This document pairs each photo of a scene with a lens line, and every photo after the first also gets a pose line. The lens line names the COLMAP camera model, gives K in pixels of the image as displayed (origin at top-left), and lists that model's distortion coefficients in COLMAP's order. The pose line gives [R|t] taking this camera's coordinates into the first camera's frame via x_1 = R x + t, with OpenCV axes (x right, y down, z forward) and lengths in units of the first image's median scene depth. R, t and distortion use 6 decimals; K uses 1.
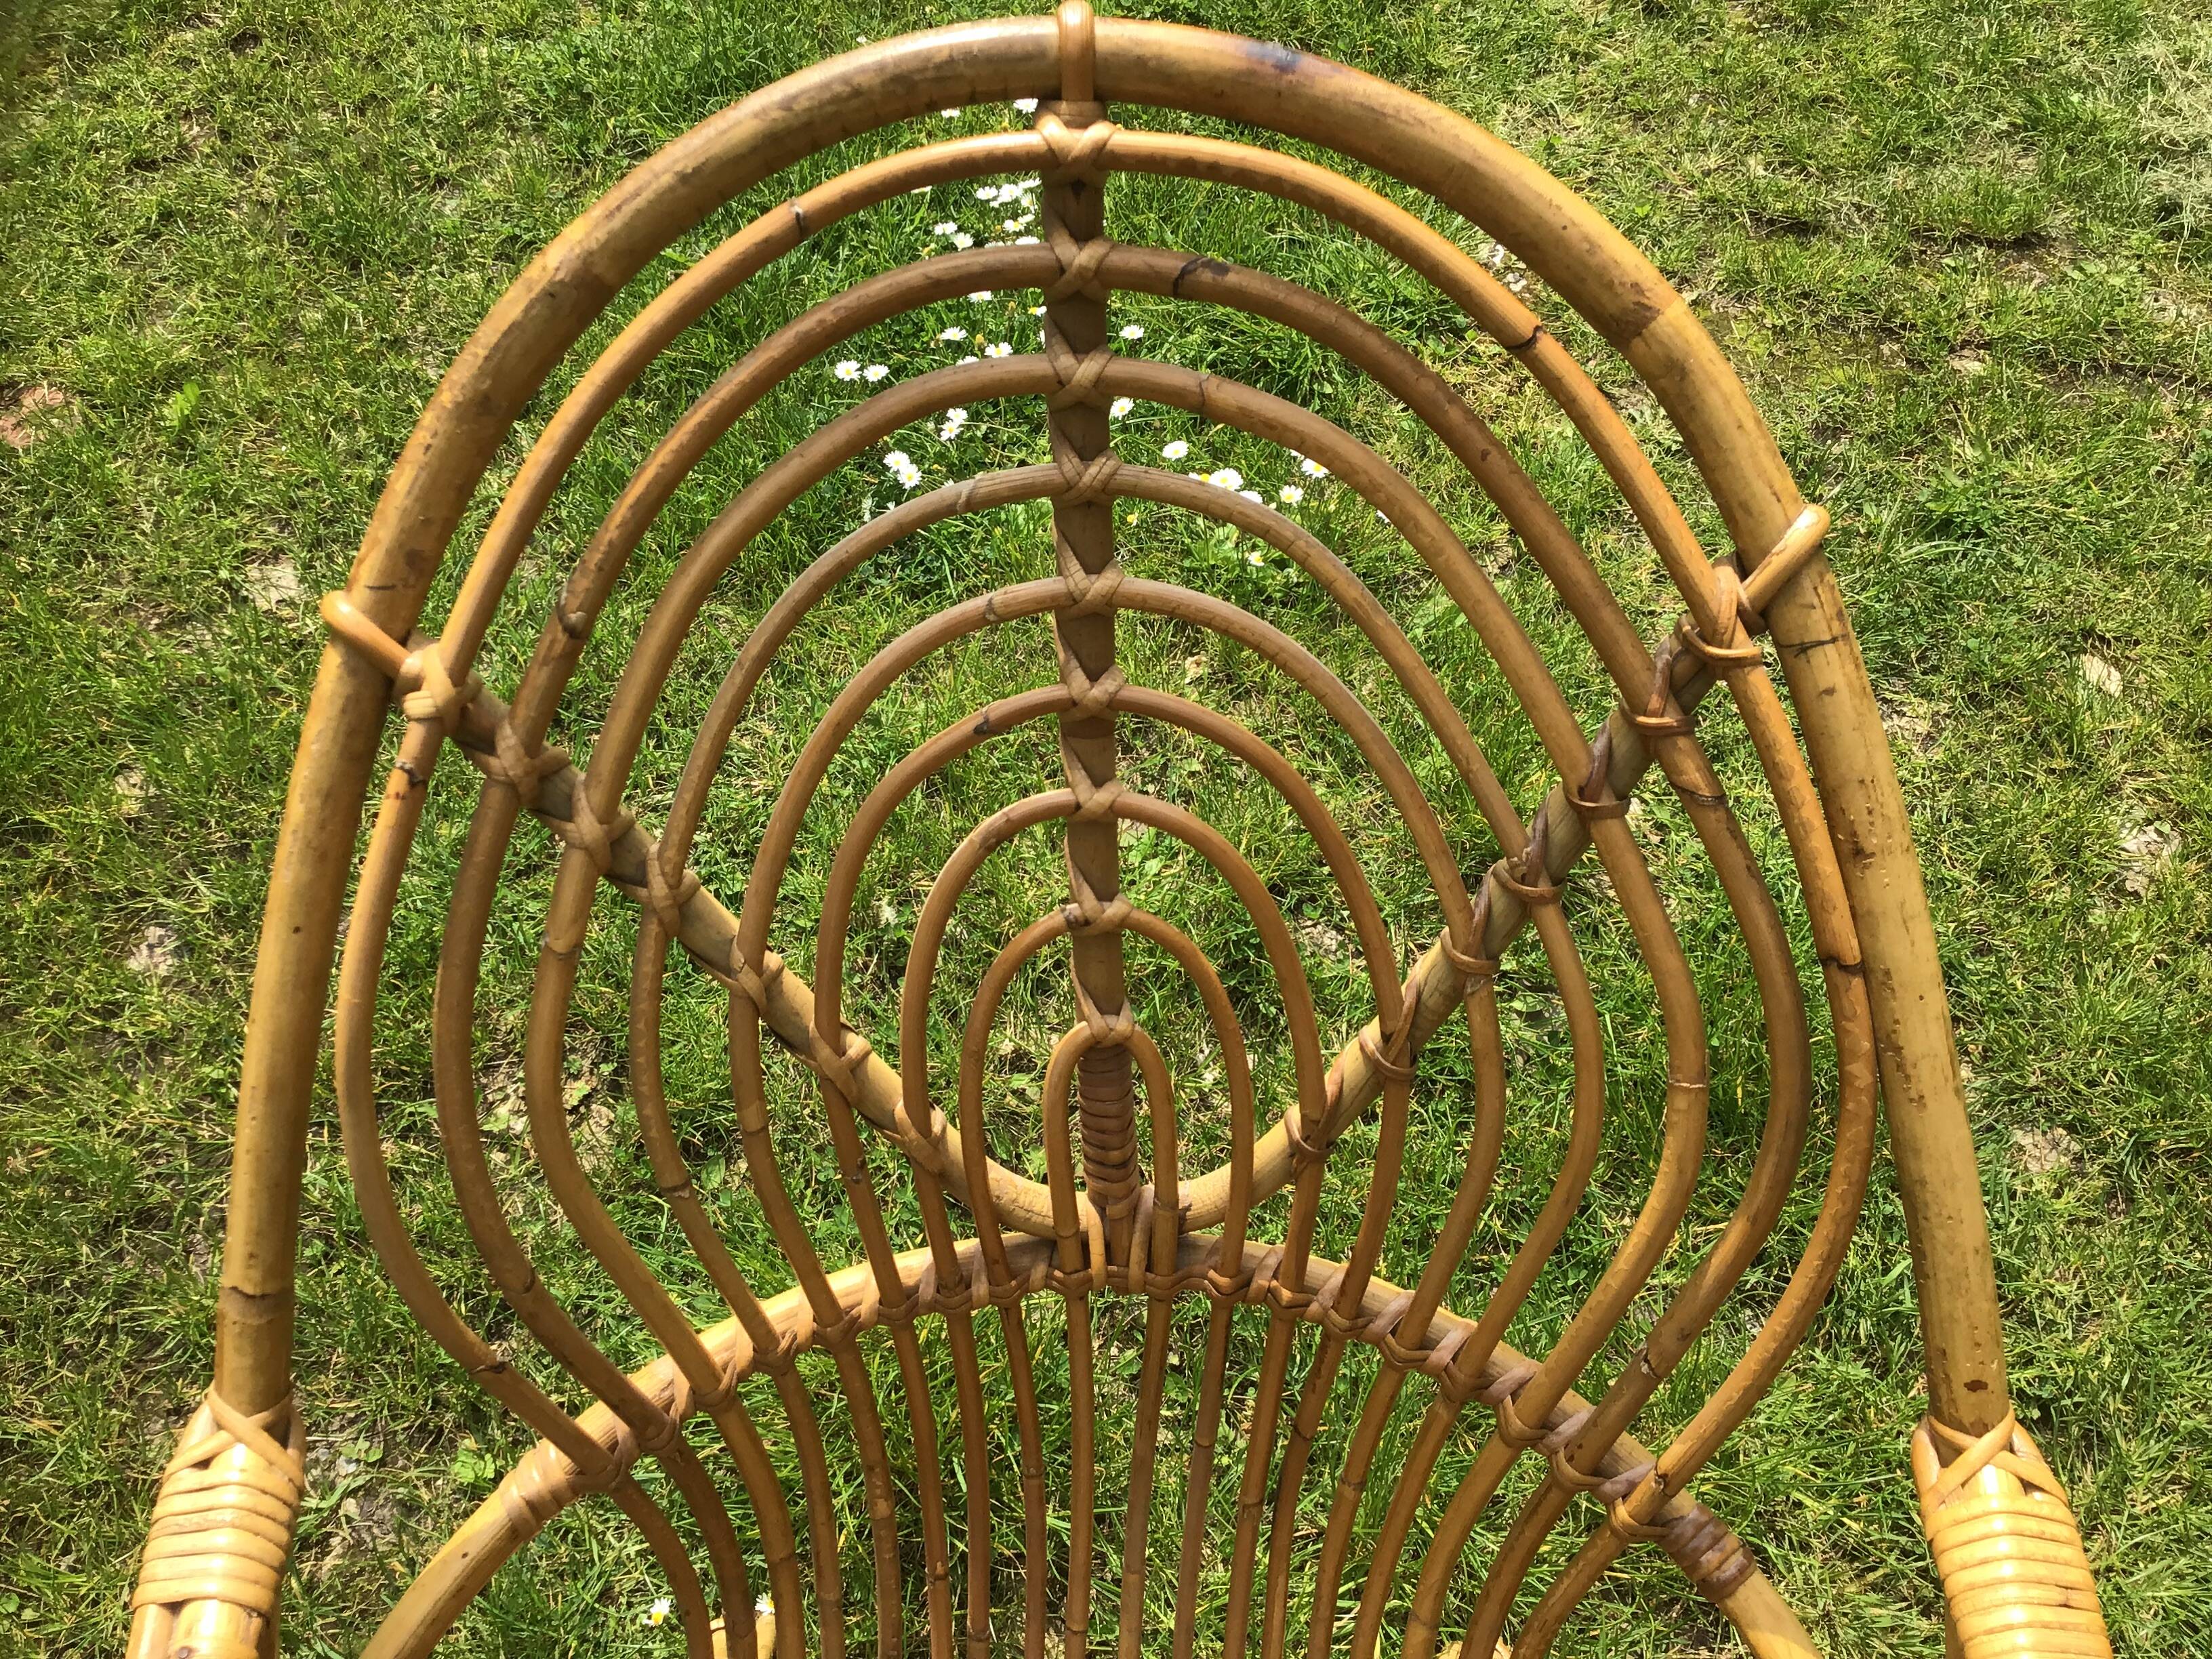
lens RADIAL K [[2049.5, 0, 1072.4], [0, 2049.5, 833.5], [0, 0, 1]] dist [0.055779, -0.084328]
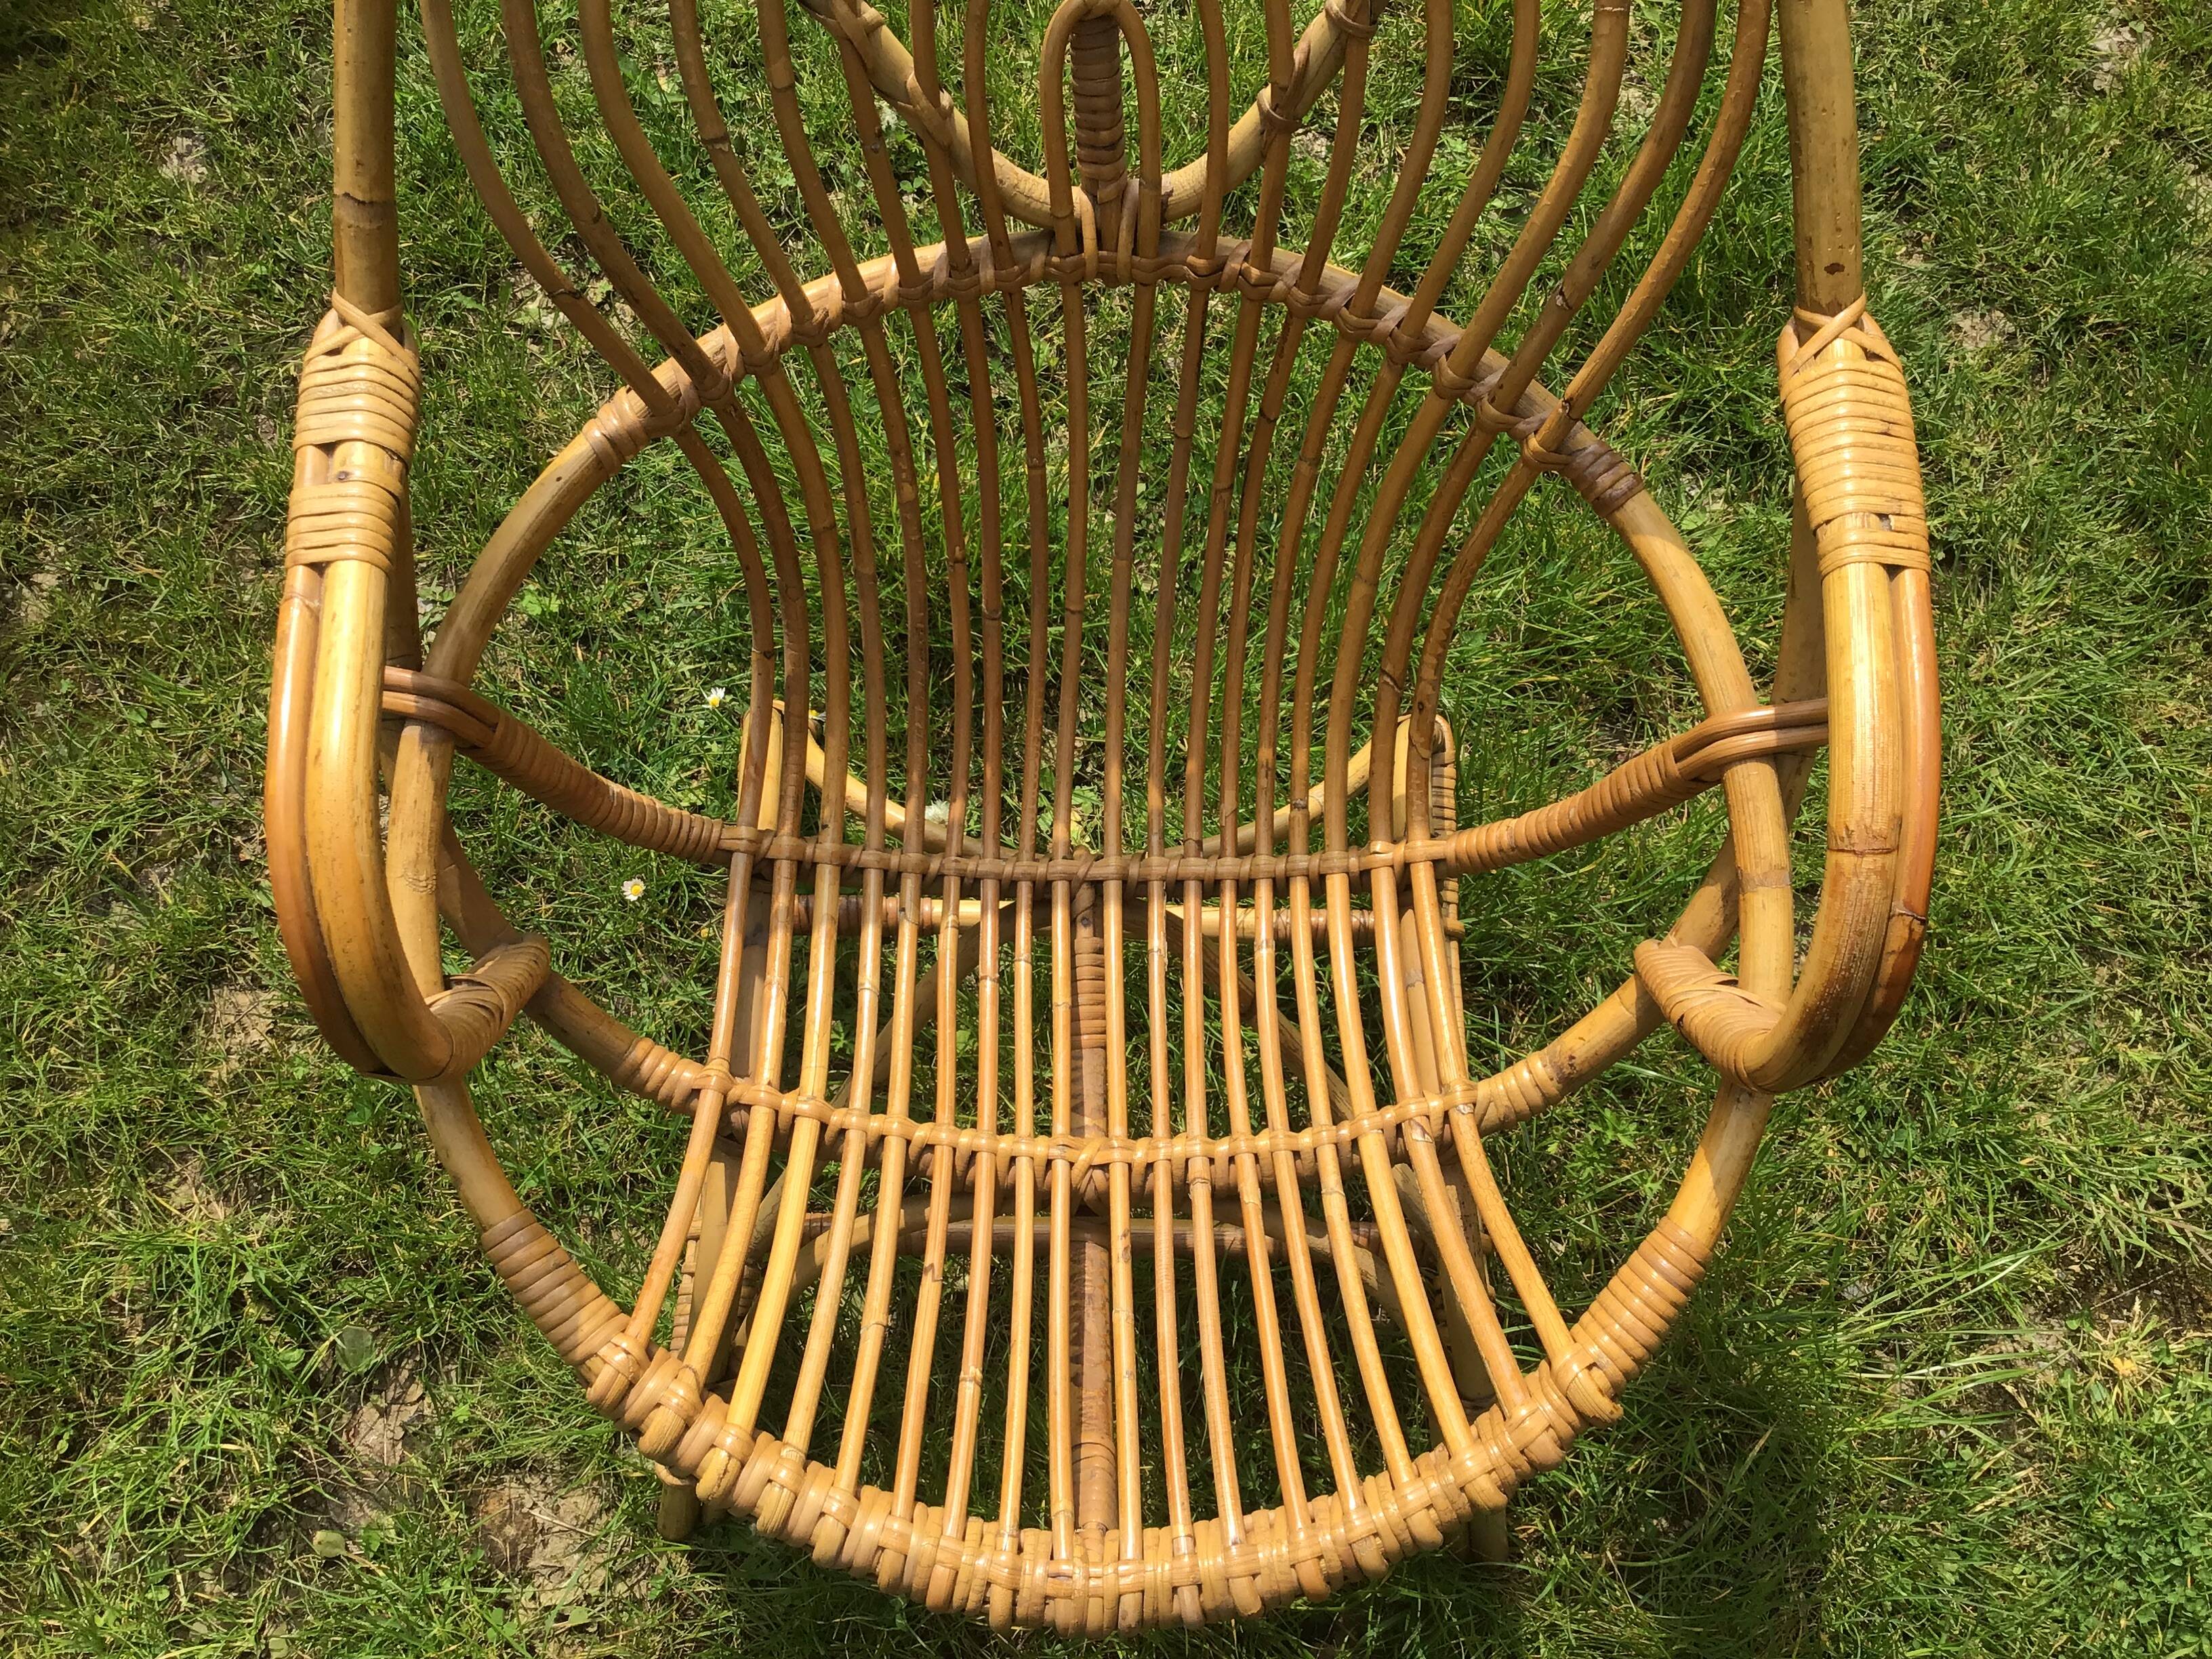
lens RADIAL K [[2049.5, 0, 1072.4], [0, 2049.5, 833.5], [0, 0, 1]] dist [0.055779, -0.084328]
pose [[0.999983, -0.005684, -0.001454, 0.001512], [0.005866, 0.963923, 0.266117, 0.129140], [-0.000112, -0.266121, 0.963940, -0.108415]]
